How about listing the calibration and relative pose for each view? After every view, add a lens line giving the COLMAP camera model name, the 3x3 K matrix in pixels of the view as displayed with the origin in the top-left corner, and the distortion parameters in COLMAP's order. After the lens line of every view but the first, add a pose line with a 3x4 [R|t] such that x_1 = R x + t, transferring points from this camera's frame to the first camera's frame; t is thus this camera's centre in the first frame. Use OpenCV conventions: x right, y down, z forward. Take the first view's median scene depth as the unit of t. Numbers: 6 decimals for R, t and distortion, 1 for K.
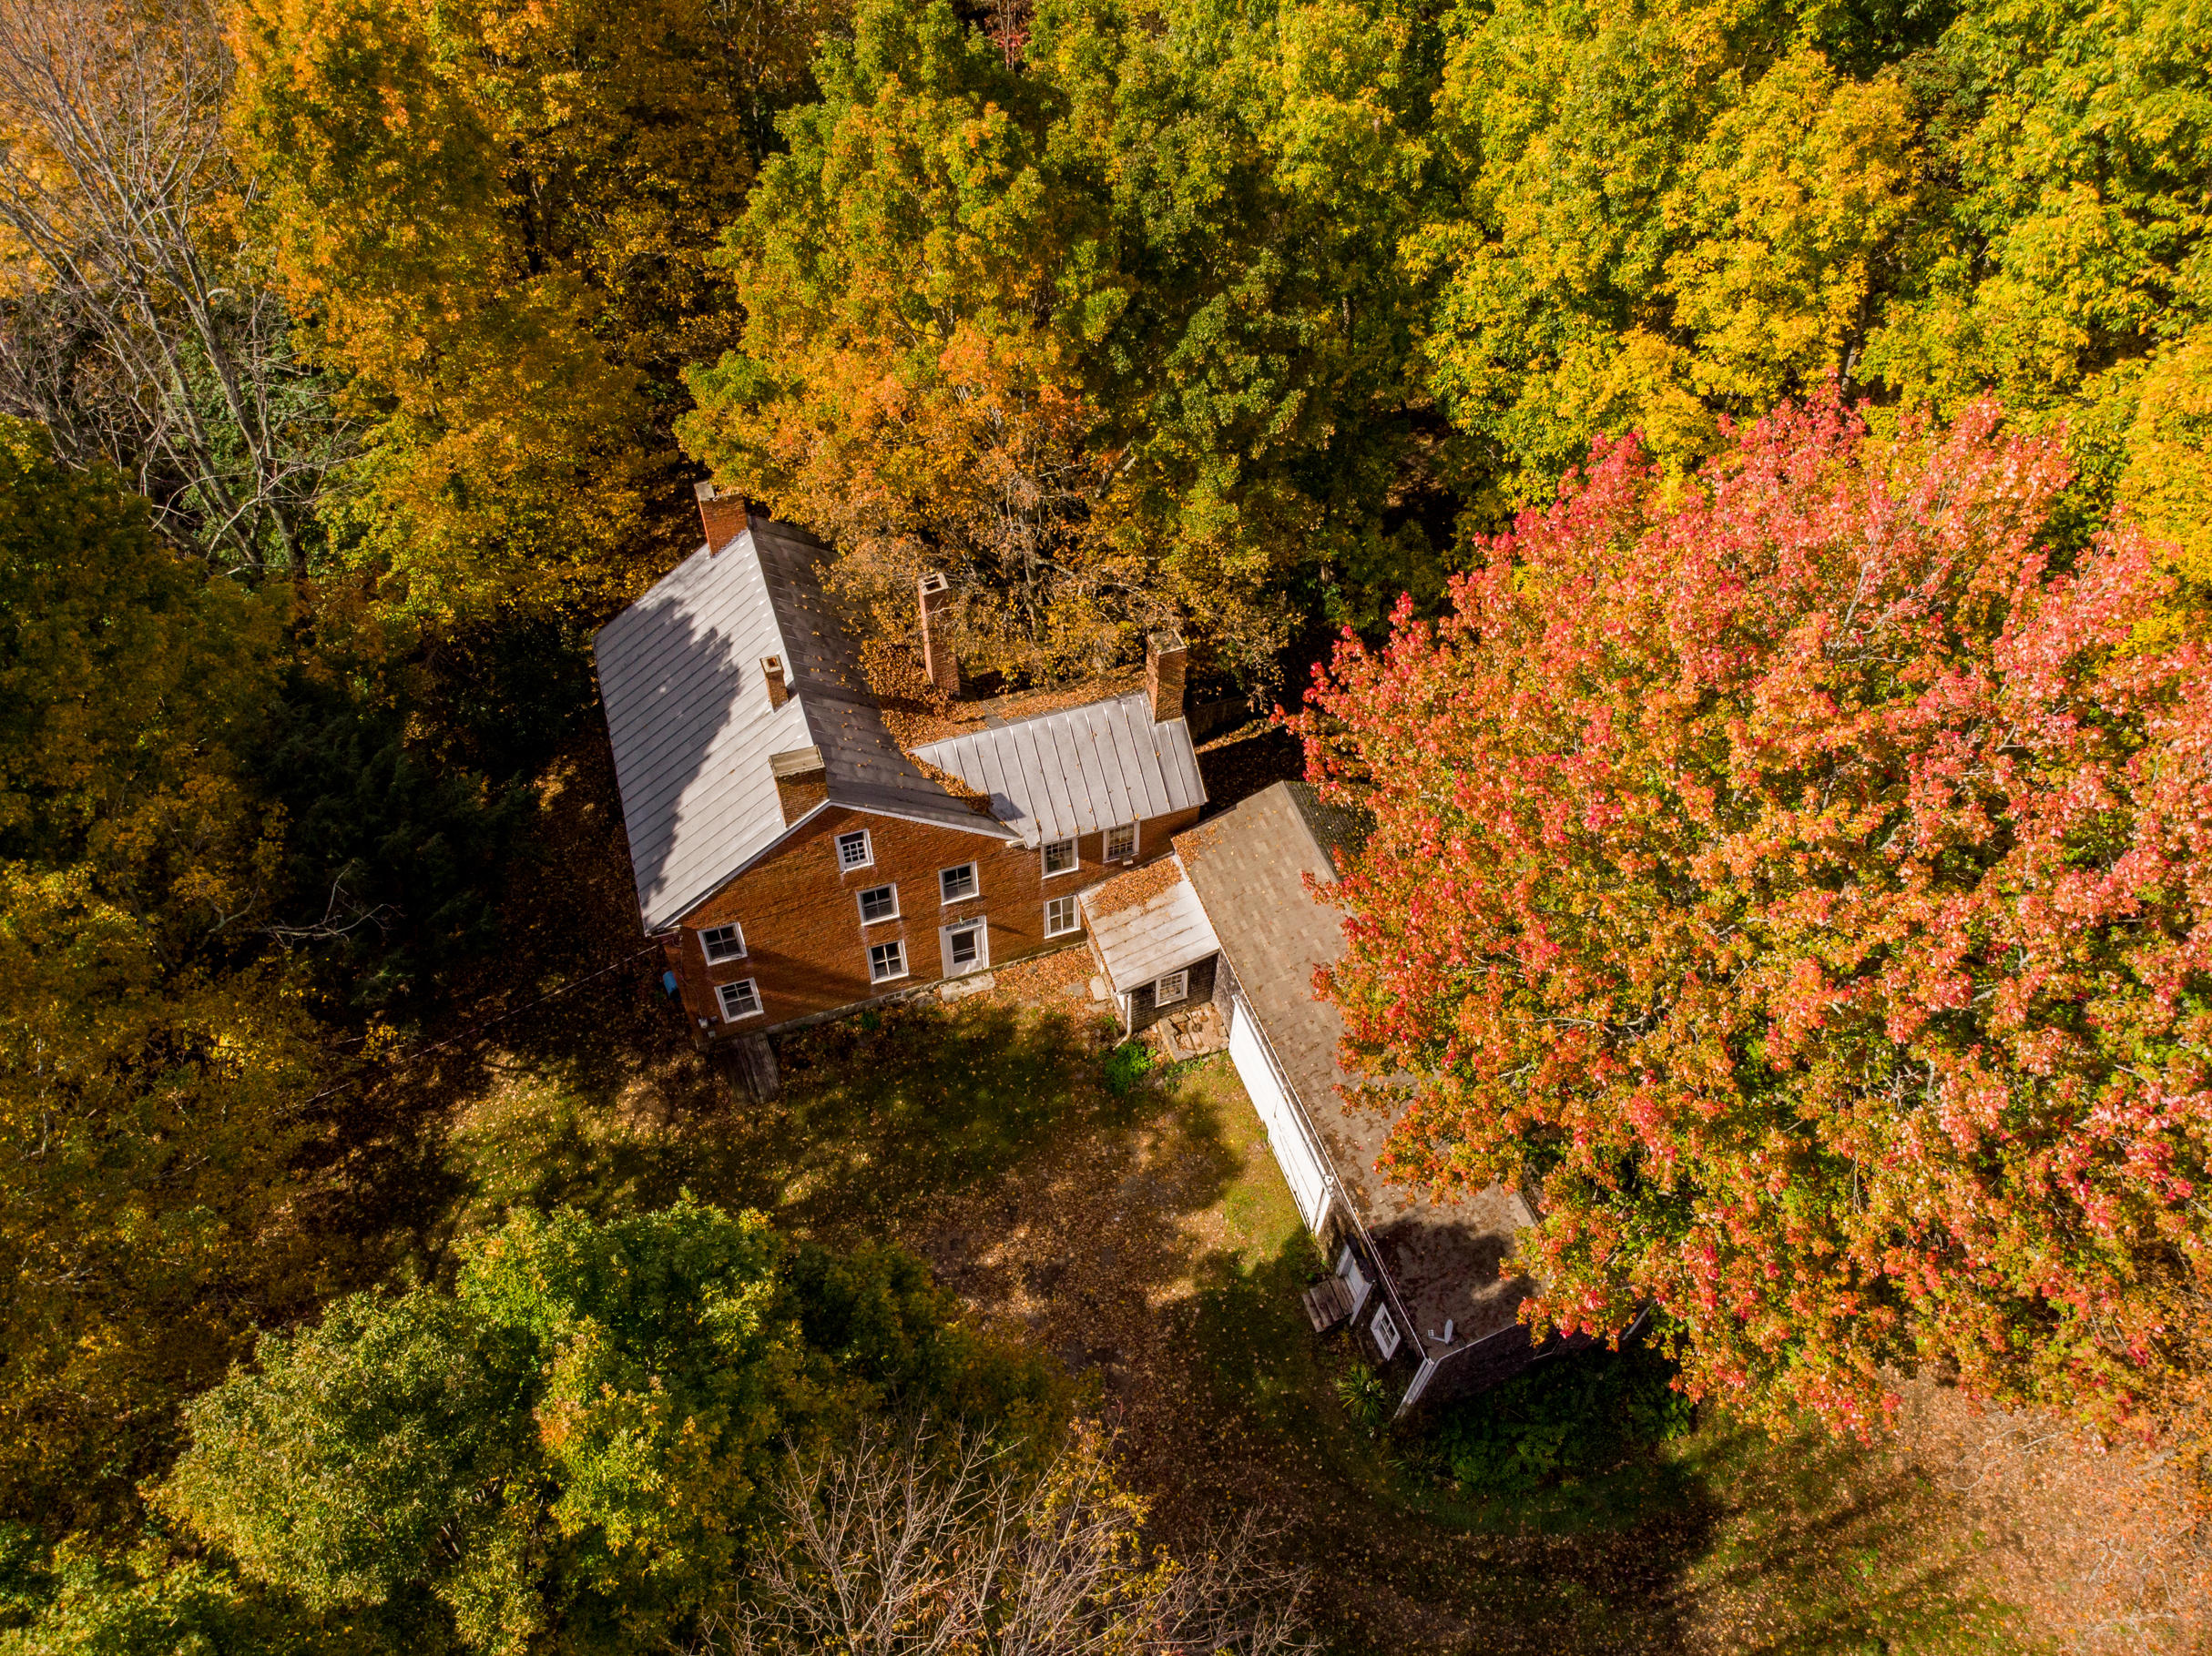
lens RADIAL K [[1606.9, 0, 1118.2], [0, 1606.9, 834.5], [0, 0, 1]] dist [0.058312, -0.069036]
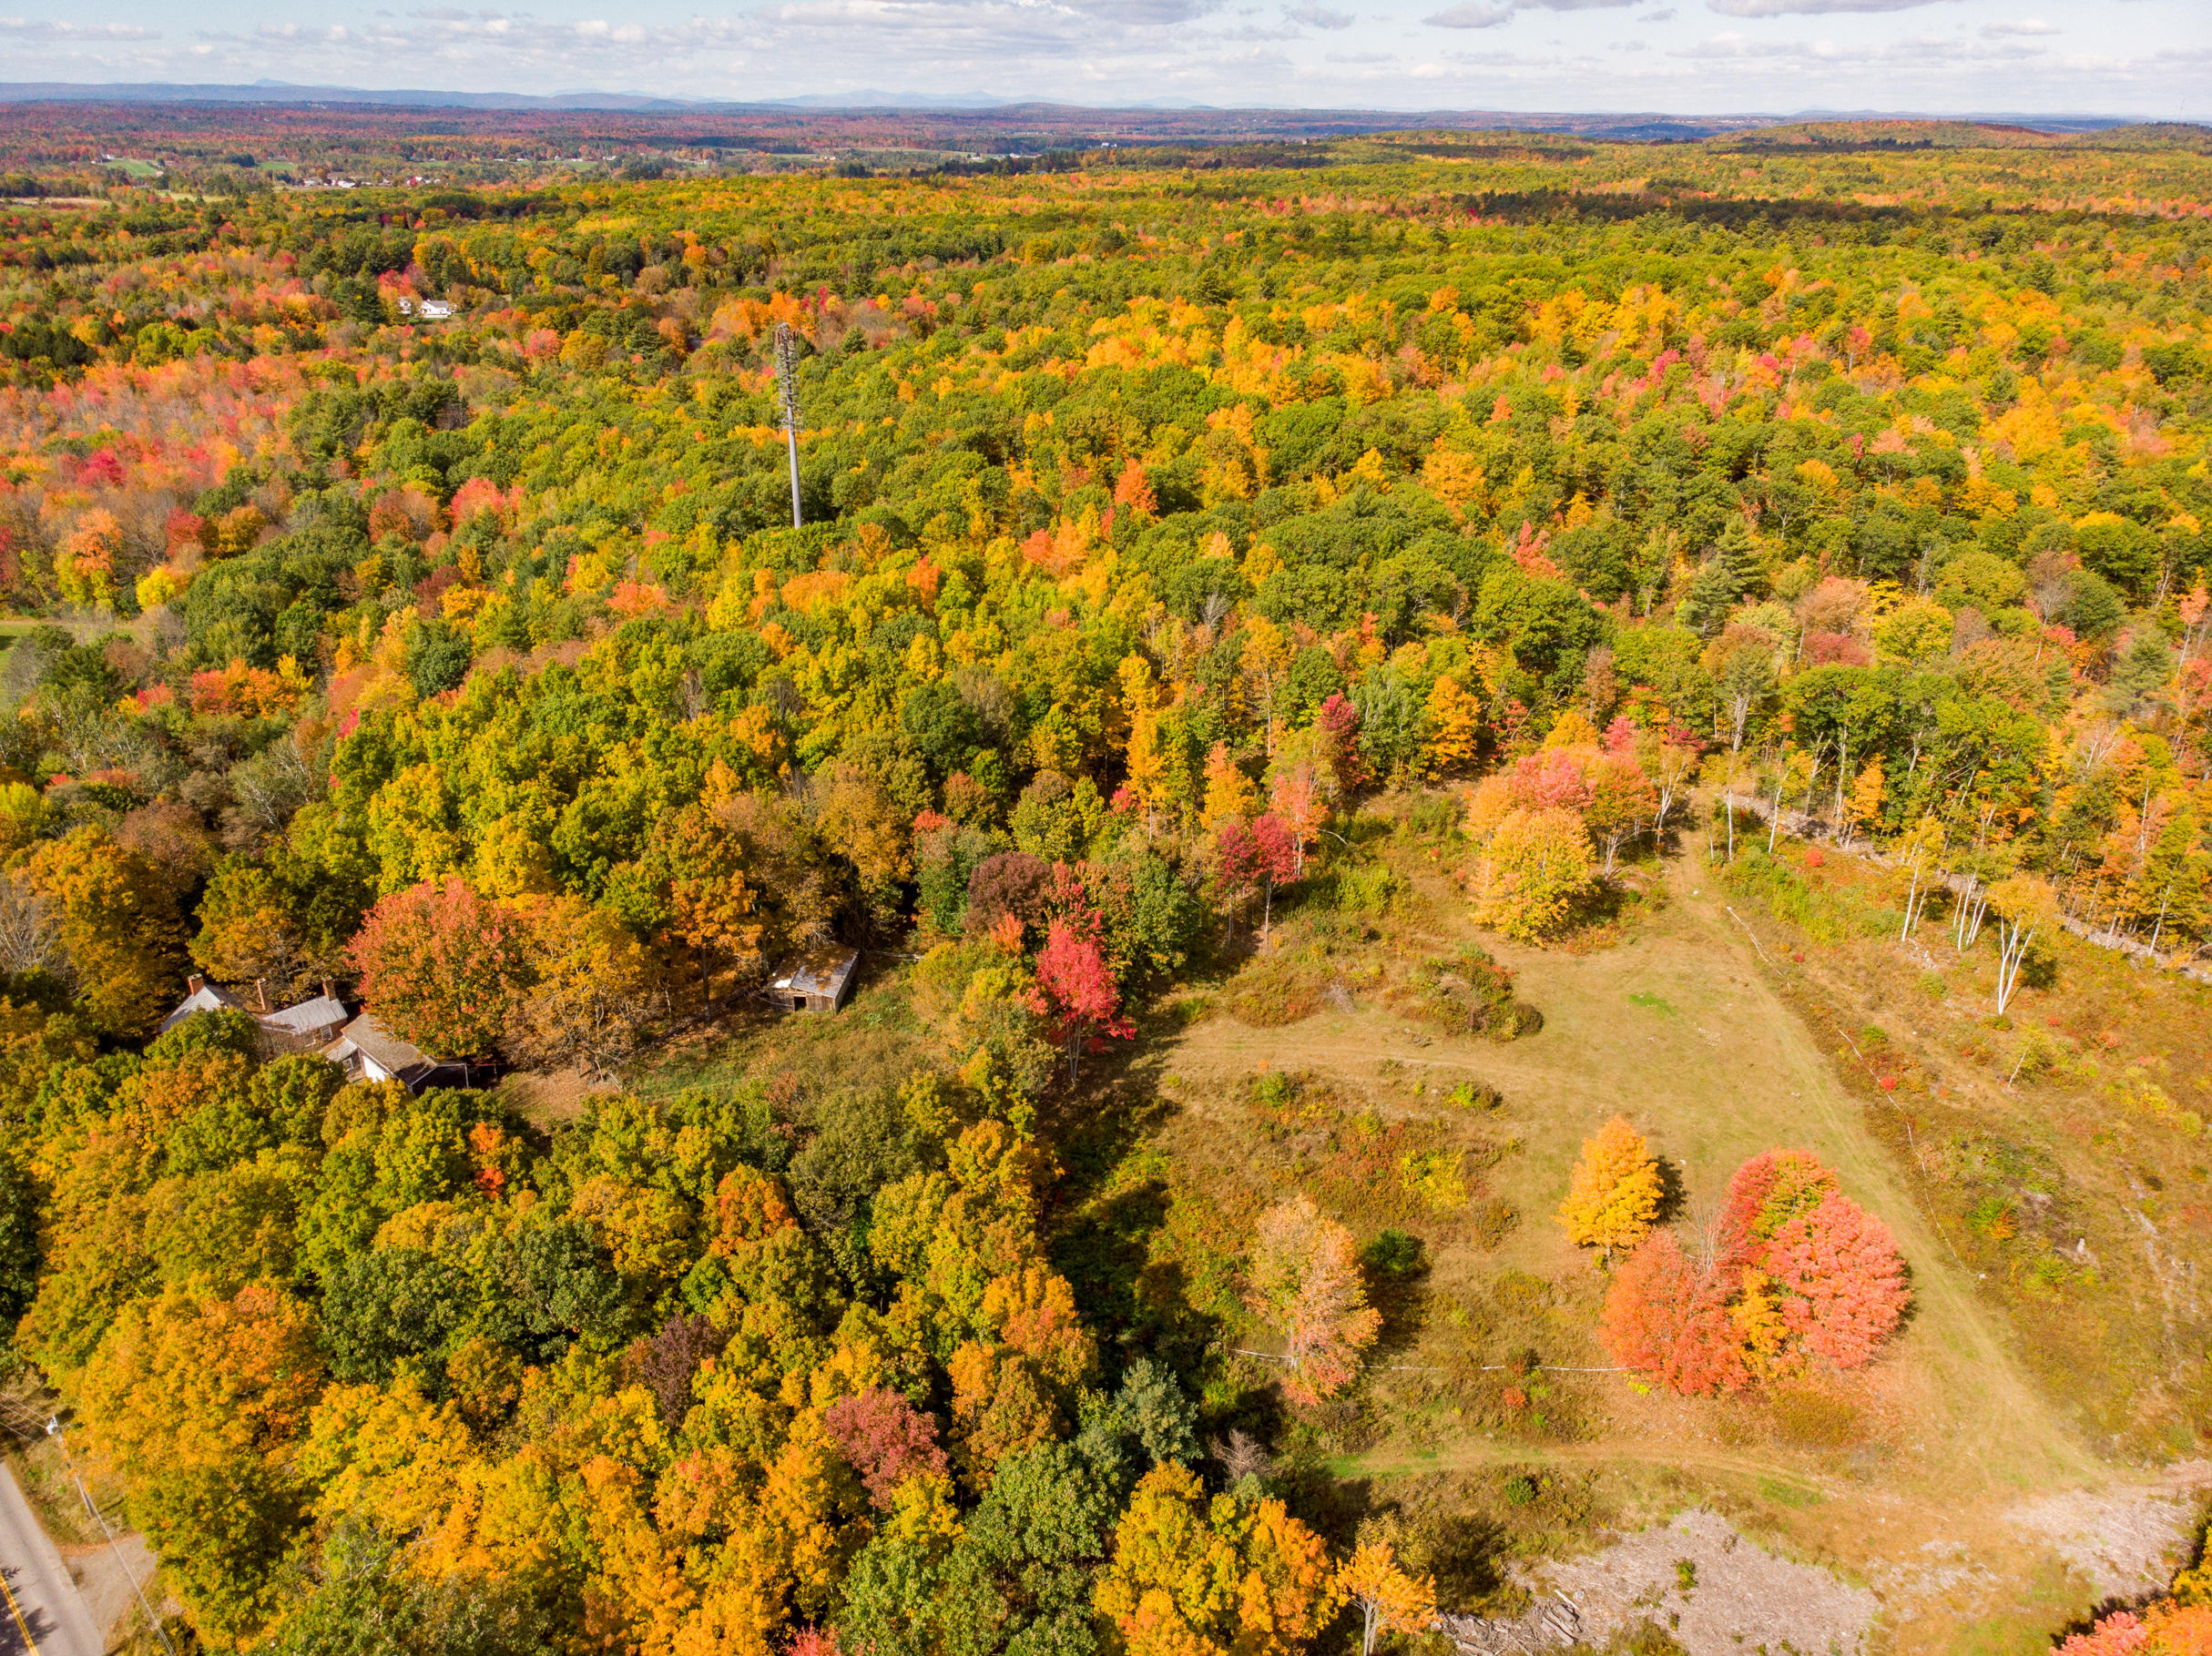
lens RADIAL K [[1610.9, 0, 1106.0], [0, 1610.9, 828.0], [0, 0, 1]] dist [0.016527, 0.012321]
pose [[0.890072, -0.192533, 0.413162, 0.177384], [0.350567, 0.868469, -0.350519, 1.791611], [-0.291332, 0.456828, 0.840496, -3.414685]]
